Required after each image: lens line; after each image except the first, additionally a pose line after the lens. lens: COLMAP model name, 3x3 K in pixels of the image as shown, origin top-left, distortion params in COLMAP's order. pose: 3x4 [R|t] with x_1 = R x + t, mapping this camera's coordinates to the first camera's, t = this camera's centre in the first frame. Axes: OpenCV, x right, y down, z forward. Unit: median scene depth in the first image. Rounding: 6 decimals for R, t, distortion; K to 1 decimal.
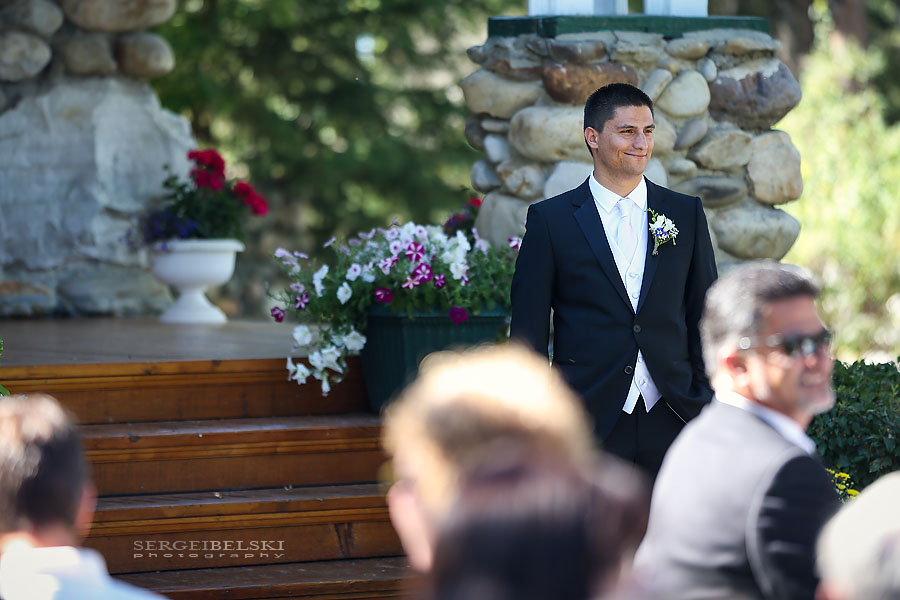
lens RADIAL K [[5193.9, 0, 449.8], [0, 5193.9, 300.2], [0, 0, 1]] dist [1.119304, 0.000000]
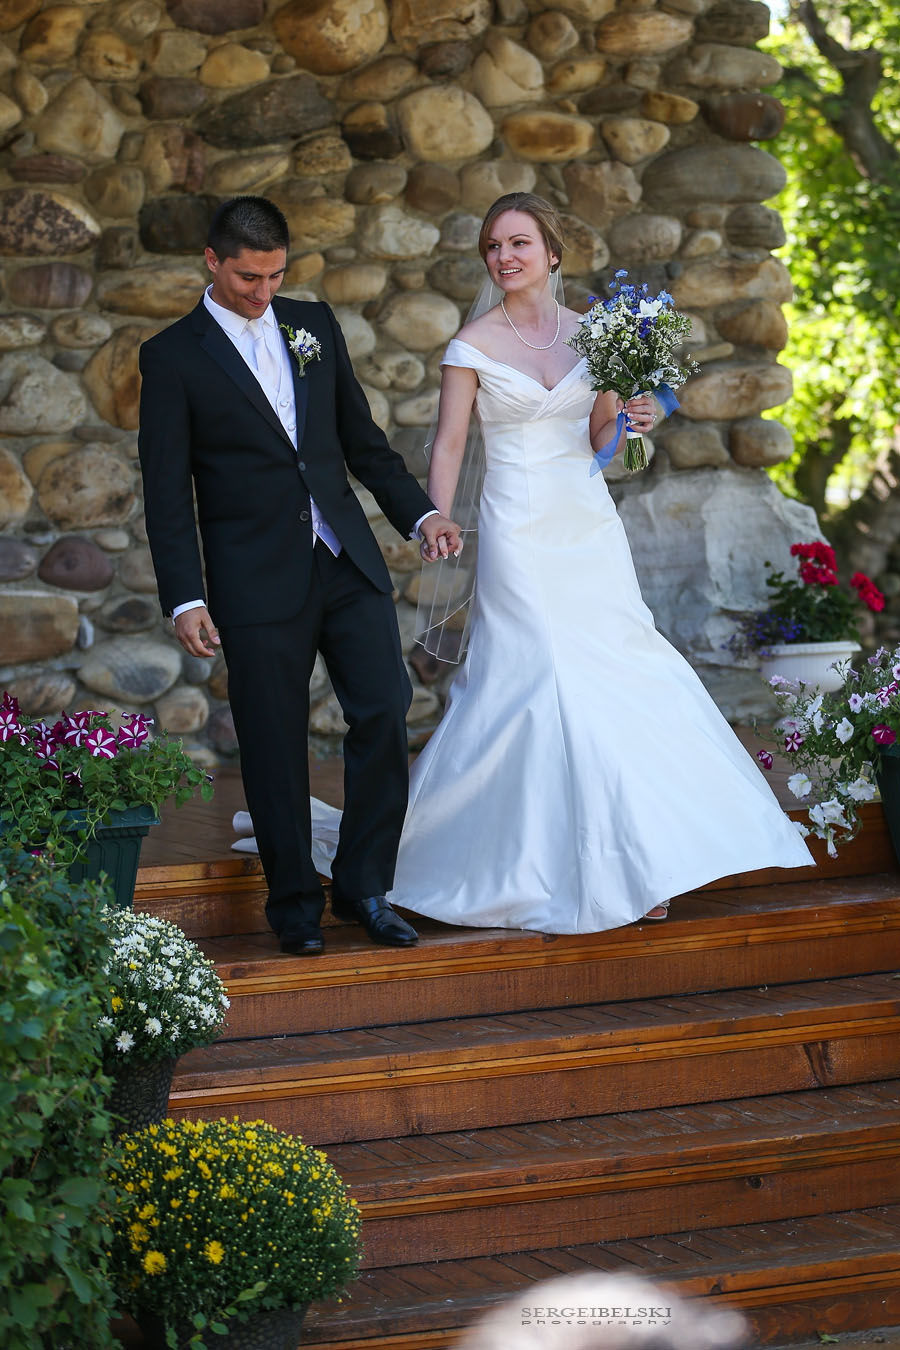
lens RADIAL K [[3389.8, 0, 450.2], [0, 3389.8, 675.4], [0, 0, 1]] dist [-0.291954, 0.000000]
pose [[0.958575, -0.042353, -0.281674, 0.066491], [0.047829, 0.998776, 0.012592, -0.018884], [0.280796, -0.025542, 0.959427, 0.489935]]
